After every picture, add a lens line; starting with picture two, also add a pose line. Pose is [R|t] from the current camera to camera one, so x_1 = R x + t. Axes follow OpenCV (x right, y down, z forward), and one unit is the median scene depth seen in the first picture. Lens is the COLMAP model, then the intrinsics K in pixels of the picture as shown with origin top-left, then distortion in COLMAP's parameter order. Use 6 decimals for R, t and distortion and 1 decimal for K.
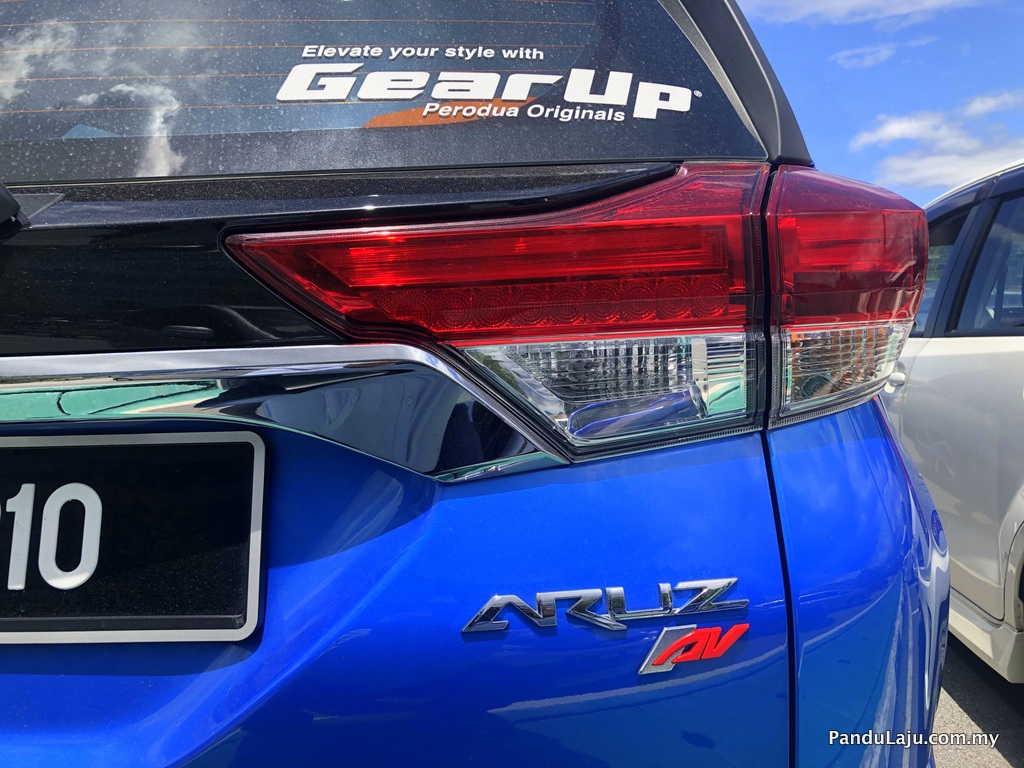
lens RADIAL K [[865.5, 0, 512.0], [0, 865.5, 384.0], [0, 0, 1]] dist [0.010534, -0.004330]
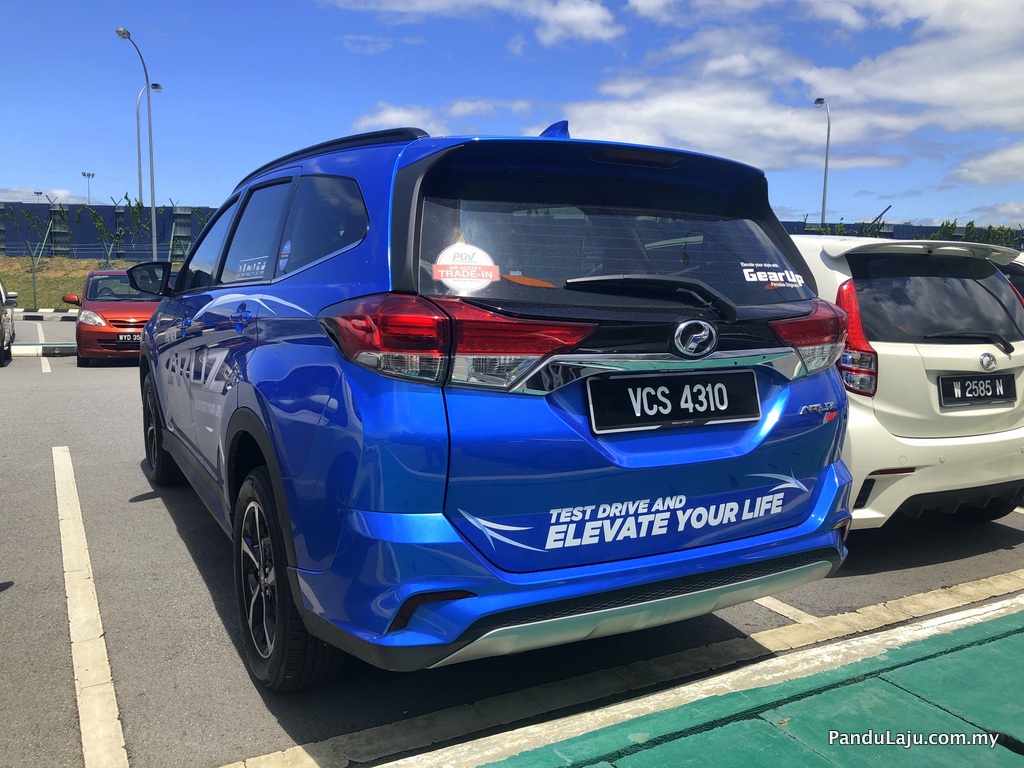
lens RADIAL K [[875.0, 0, 516.2], [0, 875.0, 410.7], [0, 0, 1]] dist [0.030519, 0.000415]
pose [[0.827847, -0.040850, 0.559464, -3.127966], [0.000886, 0.997439, 0.071518, -0.037447], [-0.560953, -0.058711, 0.825763, -1.551096]]
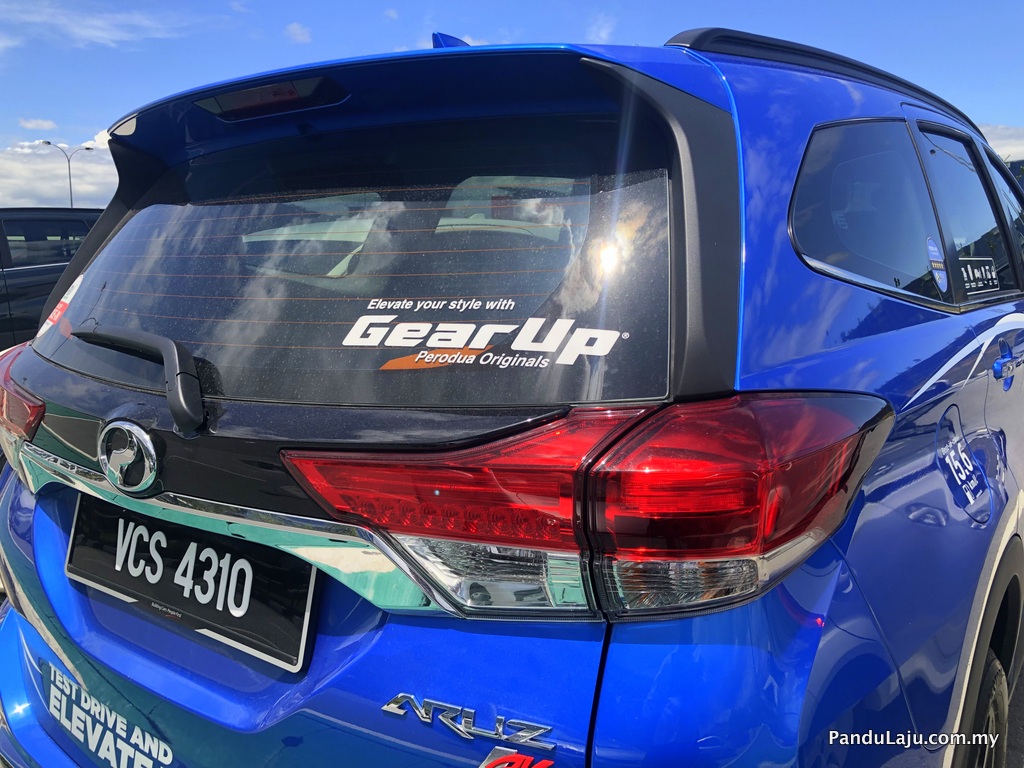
lens RADIAL K [[865.5, 0, 512.0], [0, 865.5, 384.0], [0, 0, 1]] dist [0.010534, -0.004330]
pose [[0.839427, 0.094102, -0.535263, 0.813876], [-0.039179, 0.992811, 0.113099, -0.431328], [0.542058, -0.073967, 0.837080, -0.159496]]
